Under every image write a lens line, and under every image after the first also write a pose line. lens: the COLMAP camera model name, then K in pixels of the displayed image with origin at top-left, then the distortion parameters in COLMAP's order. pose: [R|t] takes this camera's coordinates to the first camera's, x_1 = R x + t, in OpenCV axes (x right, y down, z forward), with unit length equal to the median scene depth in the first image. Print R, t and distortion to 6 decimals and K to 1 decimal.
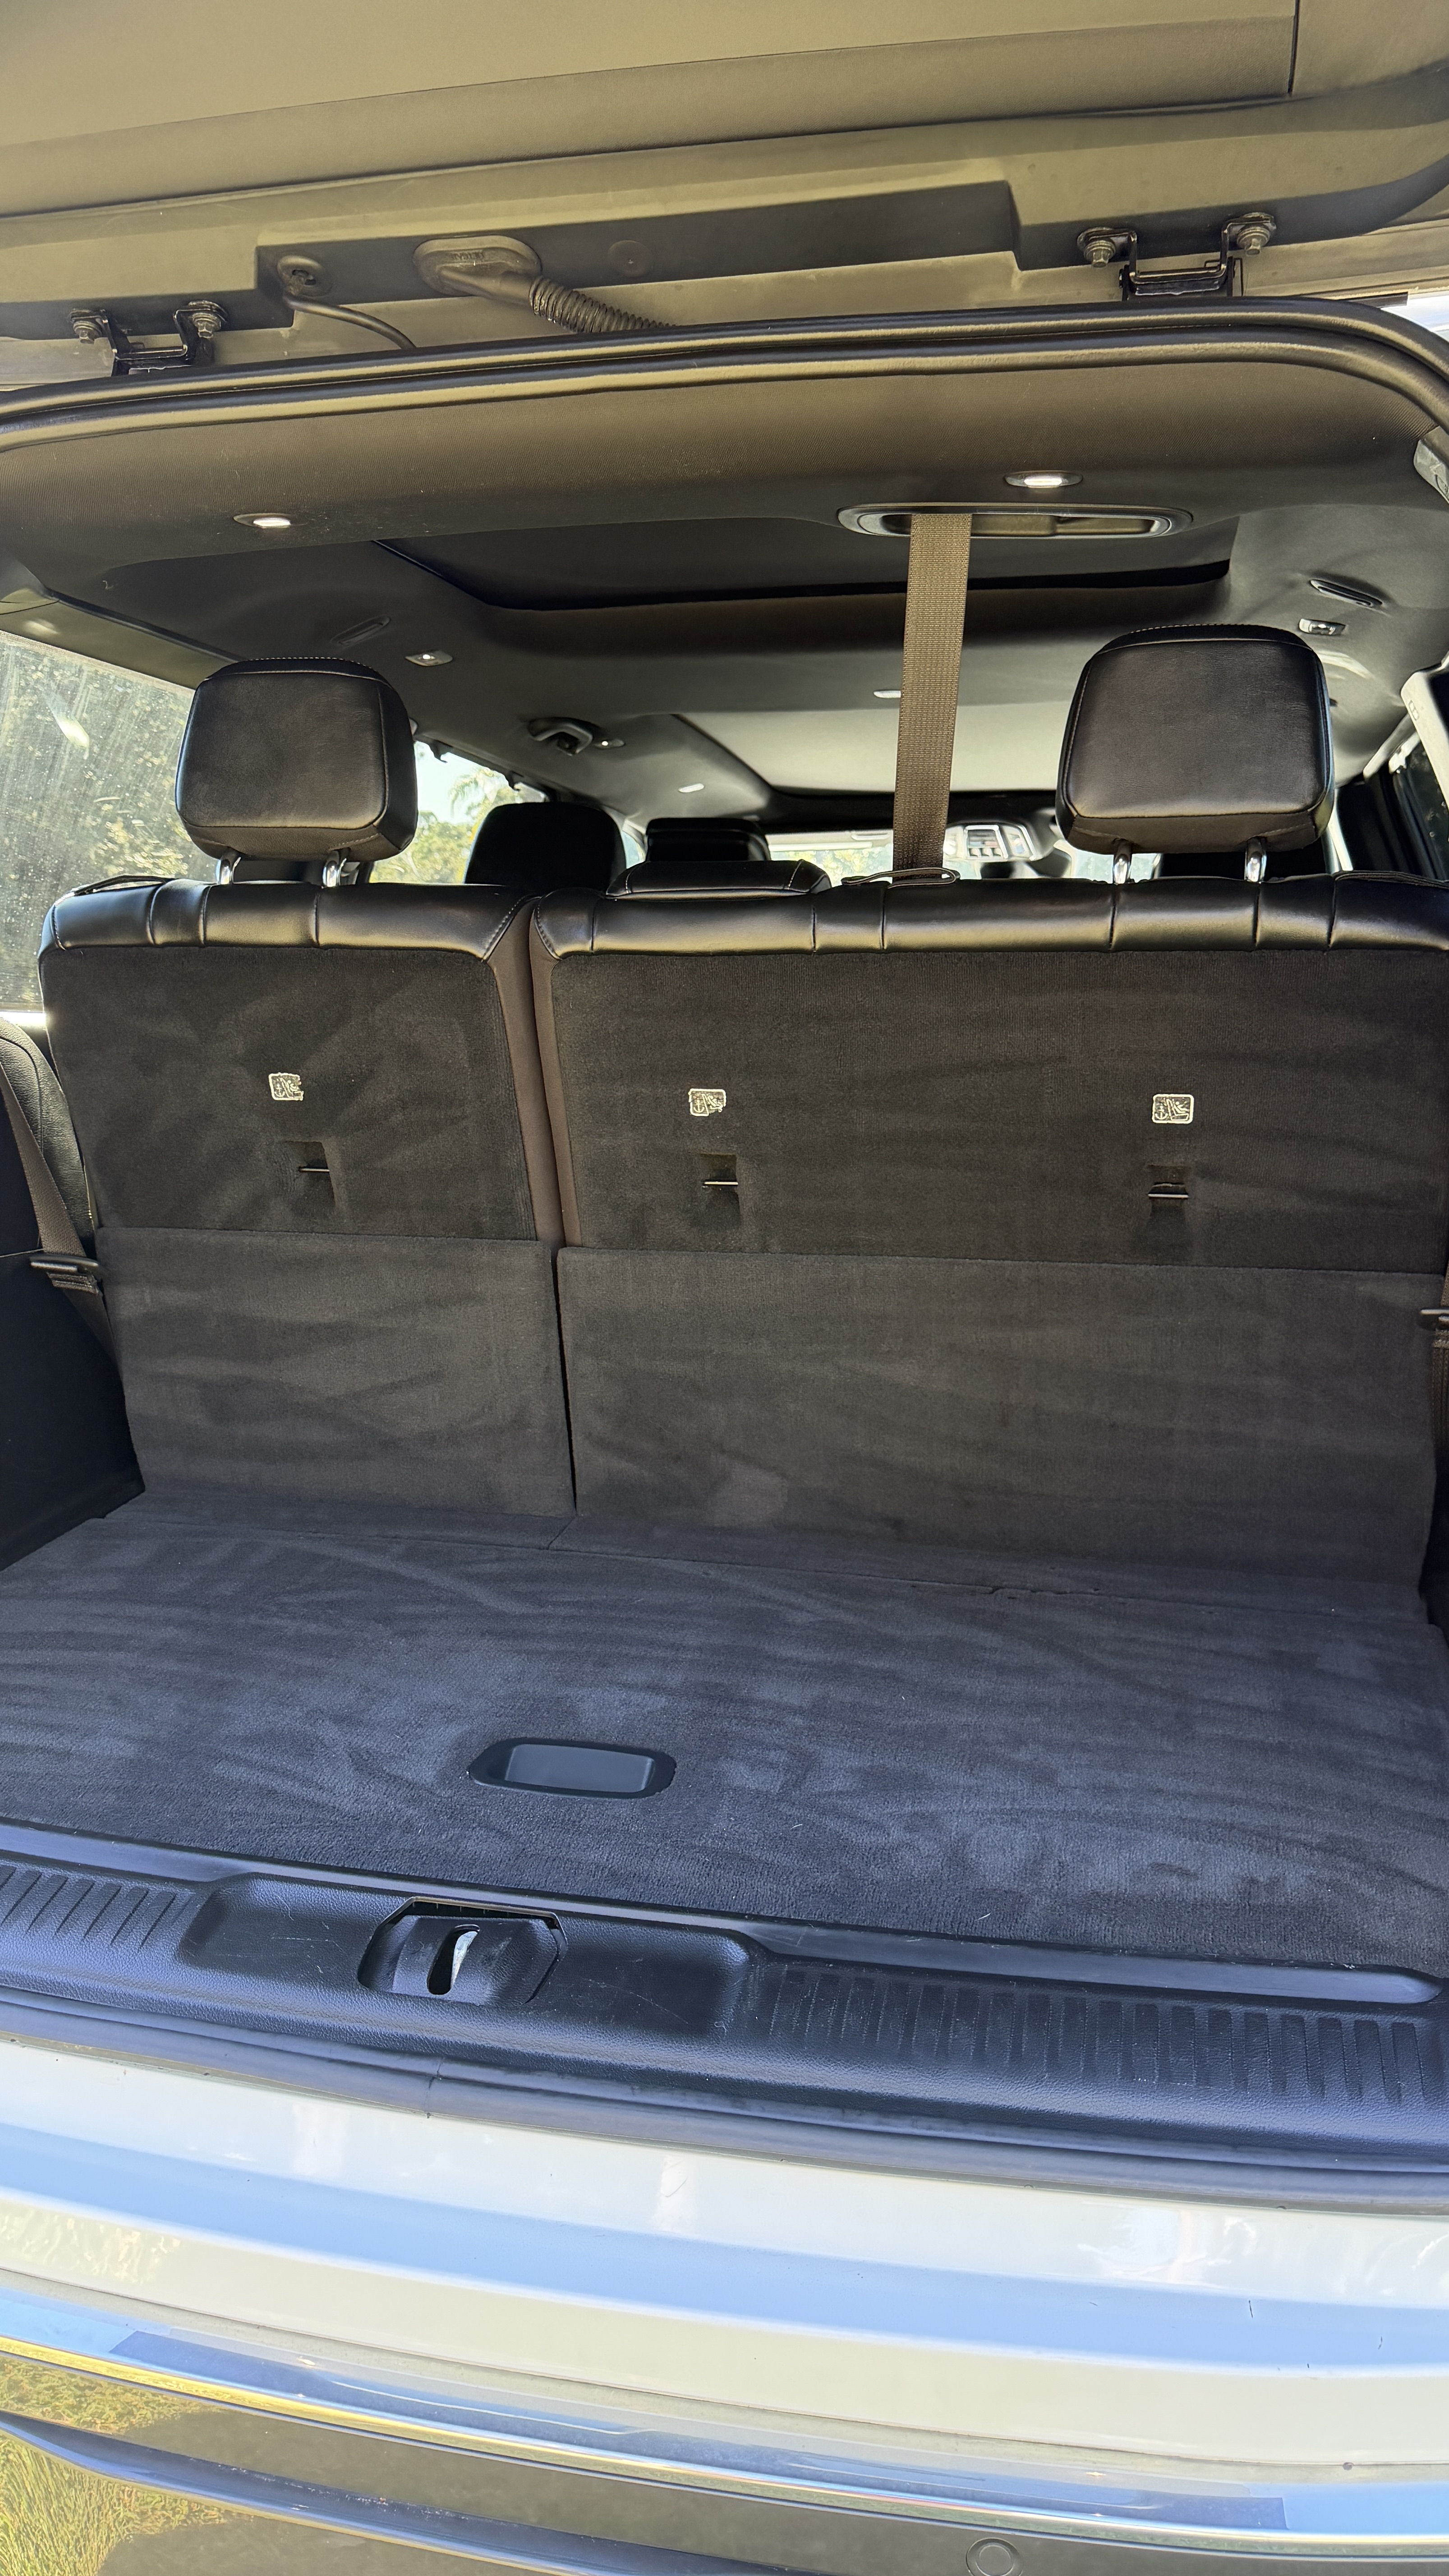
lens RADIAL K [[1854.0, 0, 708.6], [0, 1854.0, 1294.0], [0, 0, 1]] dist [0.027632, -0.035941]
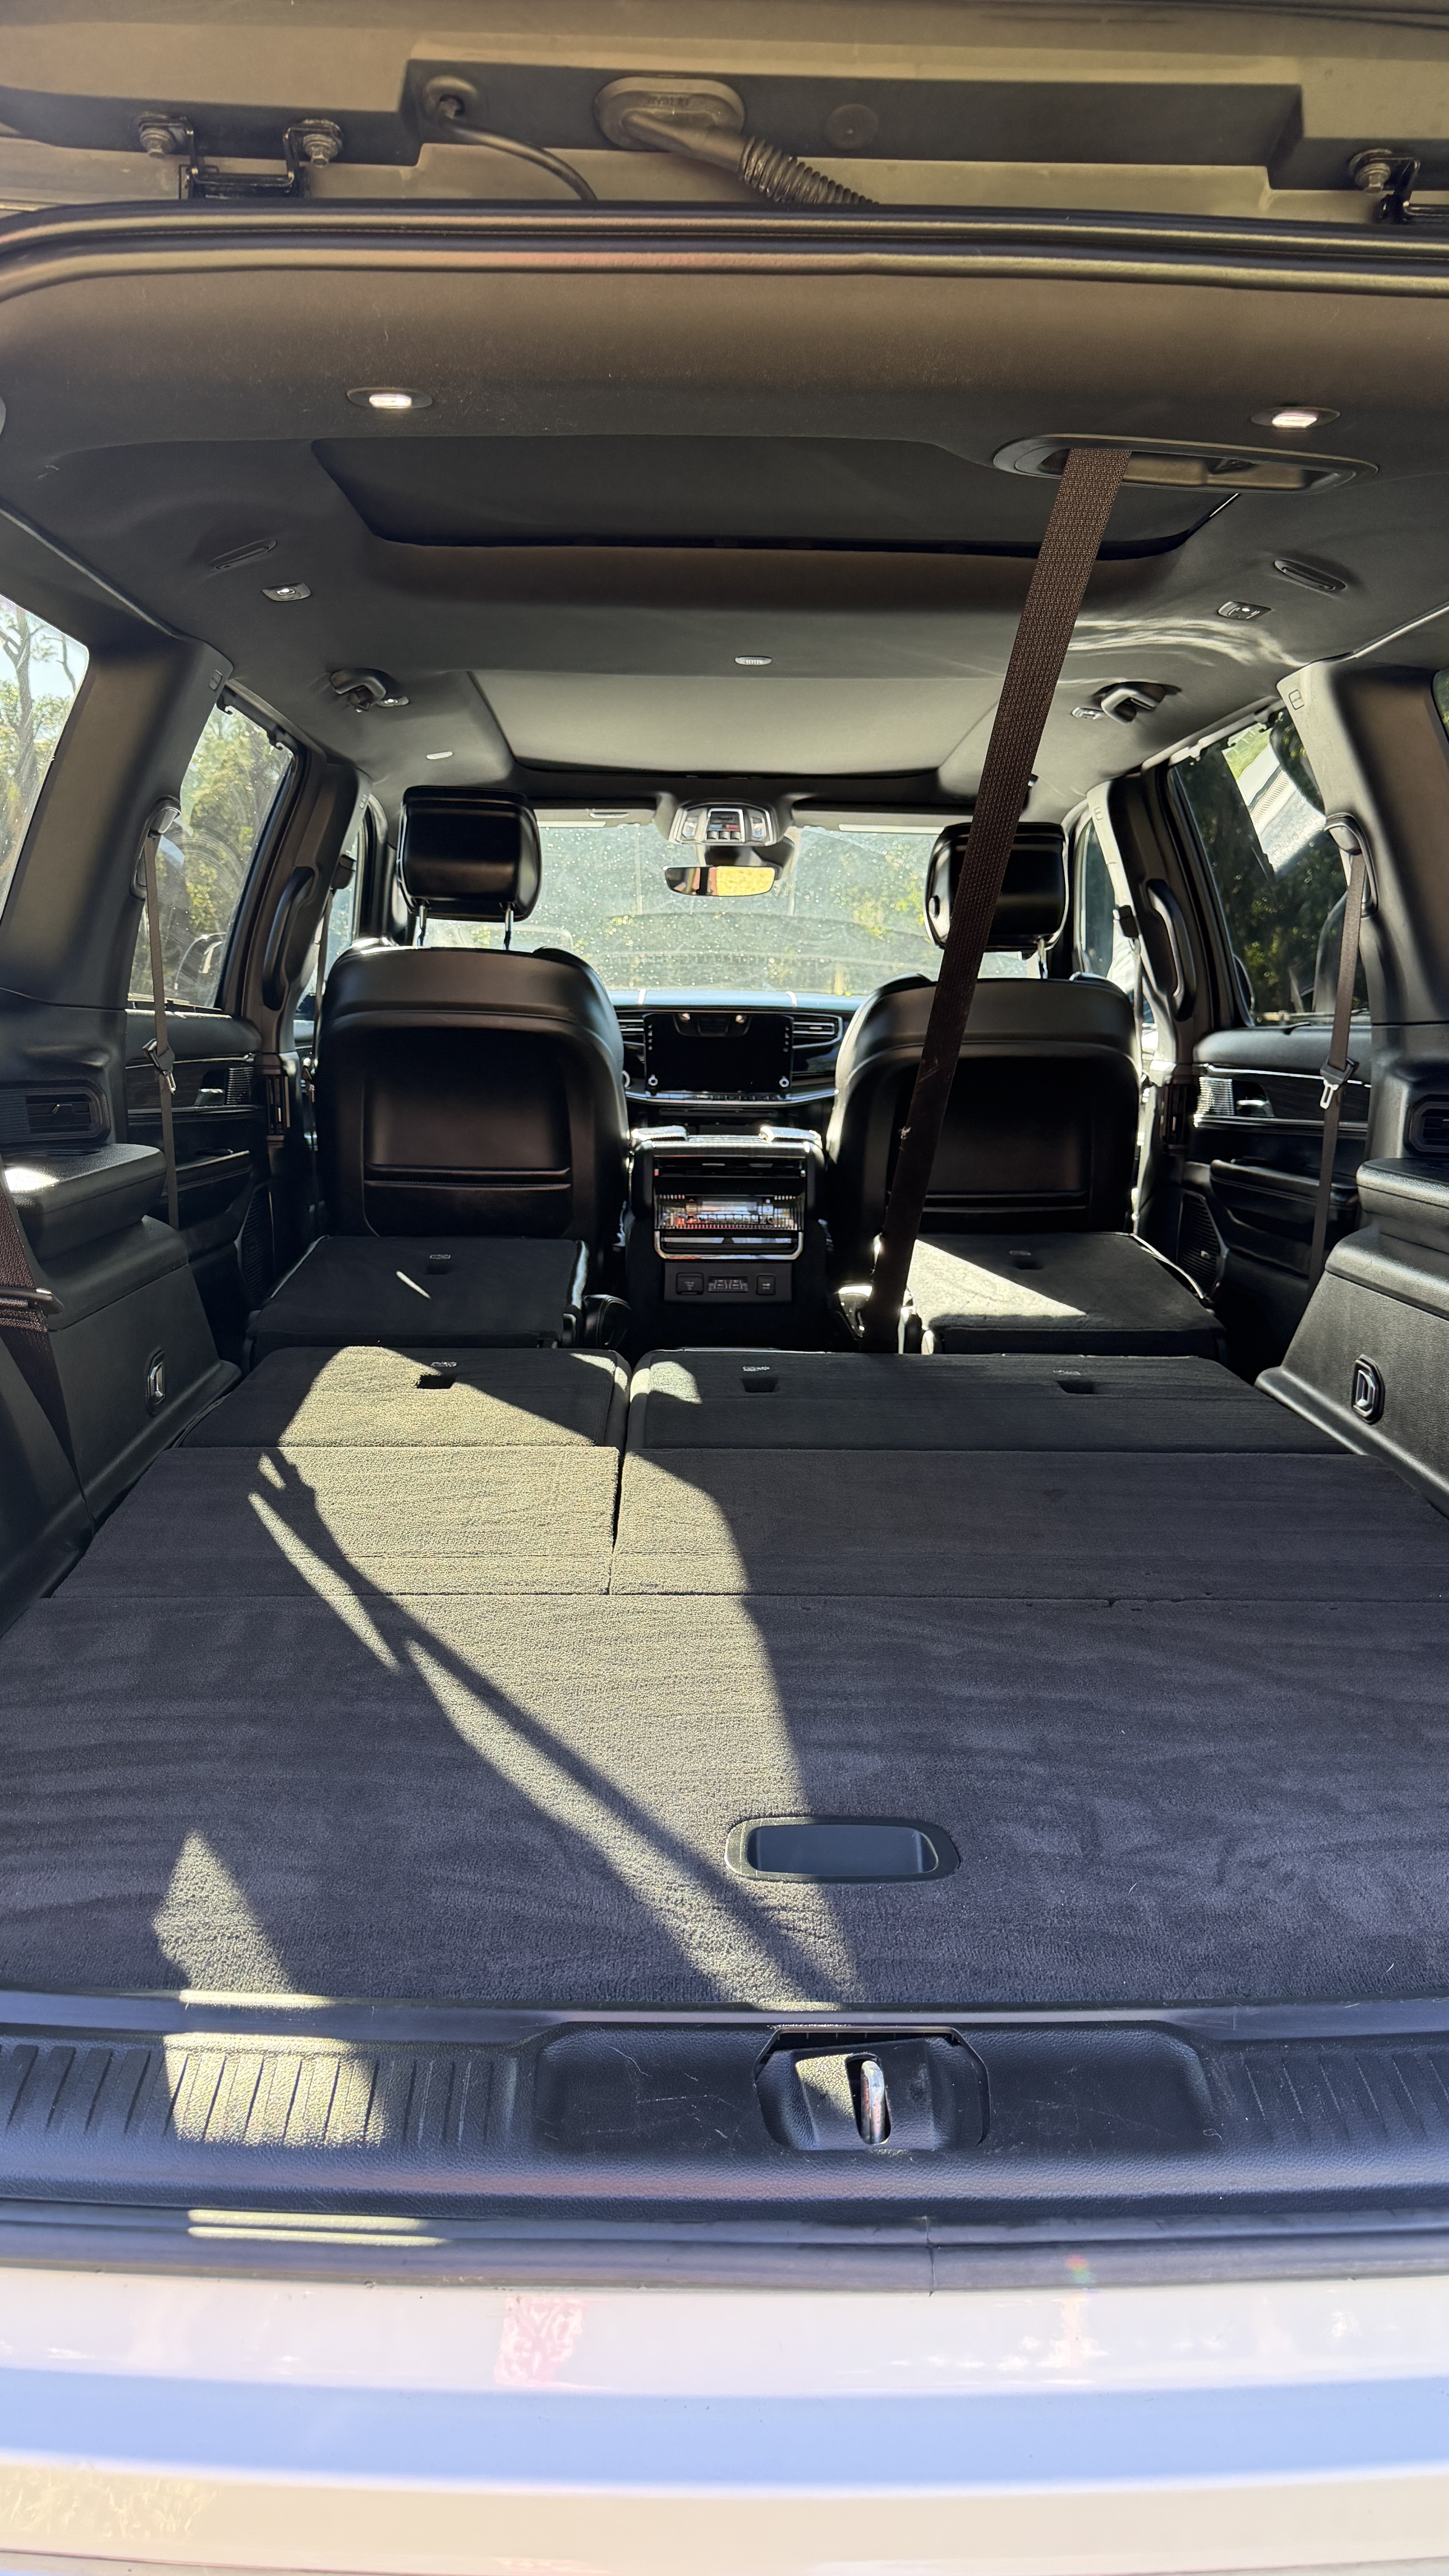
lens RADIAL K [[1854.0, 0, 705.2], [0, 1854.0, 1312.2], [0, 0, 1]] dist [0.027632, -0.035941]
pose [[0.967157, -0.039088, 0.251154, -0.346457], [0.035145, 0.999179, 0.020168, -0.020026], [-0.251736, -0.010679, 0.967737, 0.163888]]
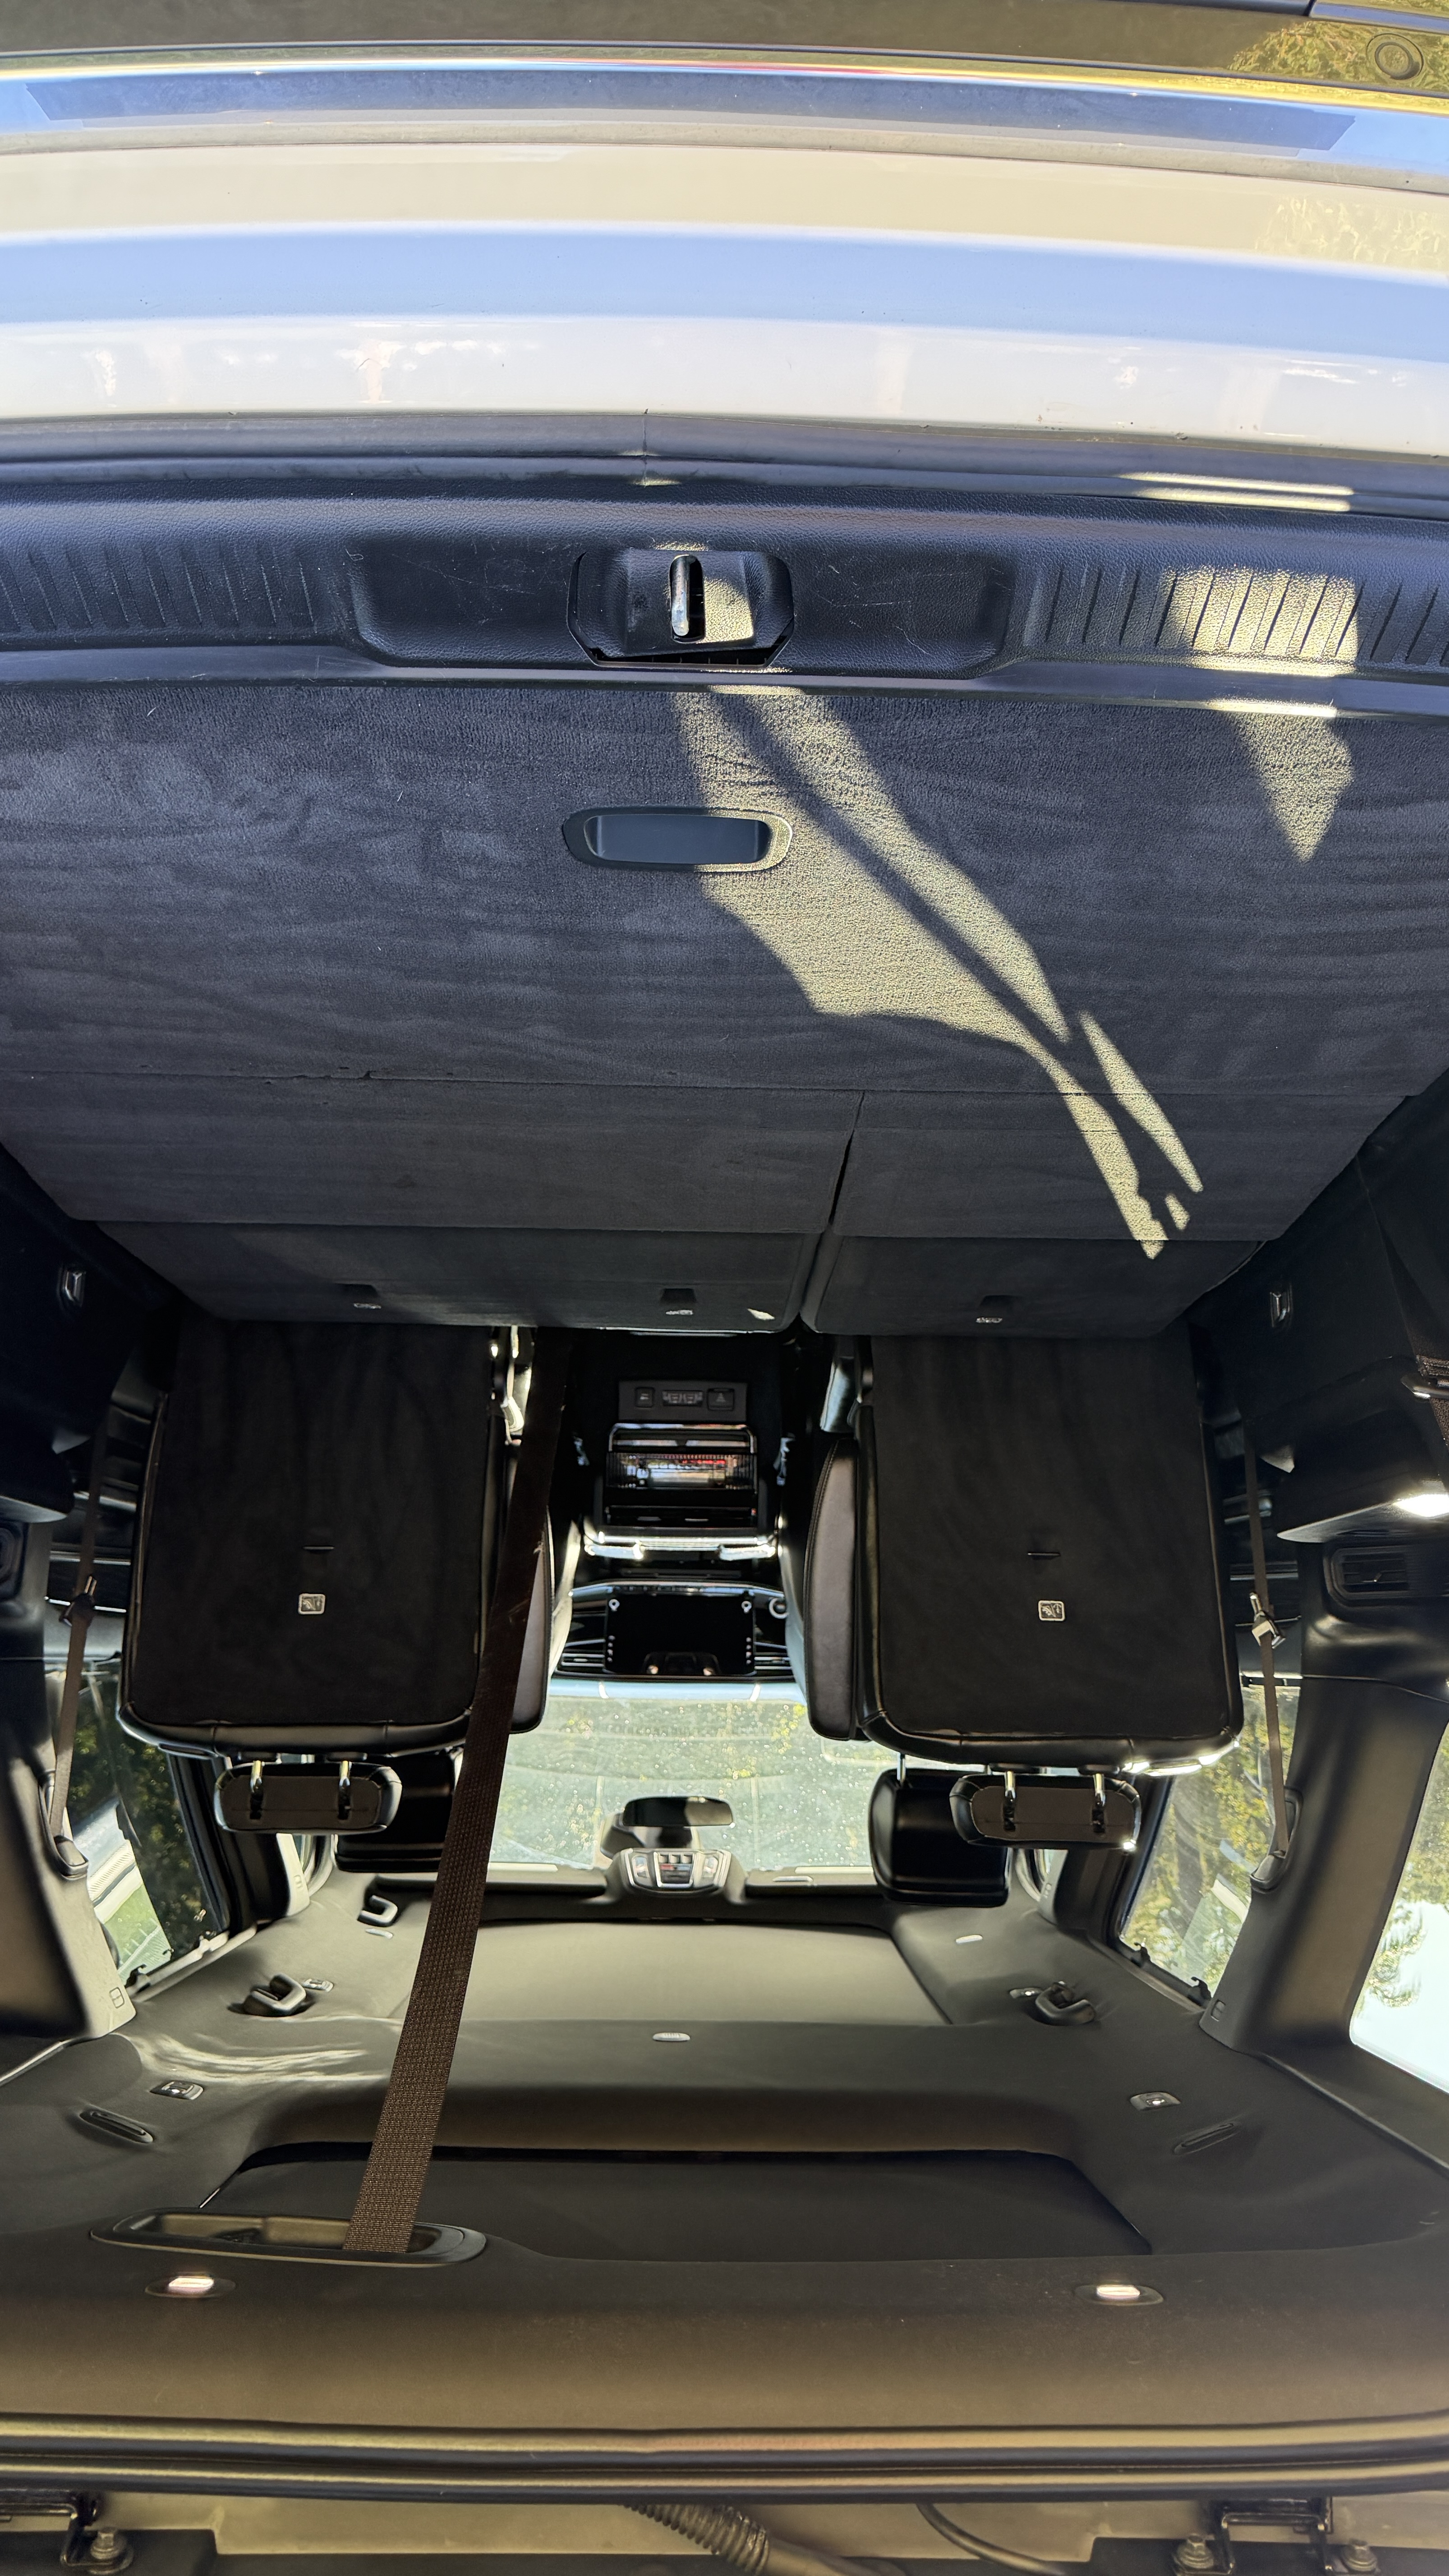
lens RADIAL K [[1854.0, 0, 732.3], [0, 1854.0, 1276.8], [0, 0, 1]] dist [0.027632, -0.035941]
pose [[-0.977332, 0.042709, 0.207359, -0.276316], [-0.028191, -0.996972, 0.072473, -0.022872], [0.209826, 0.064985, 0.975577, 0.139748]]
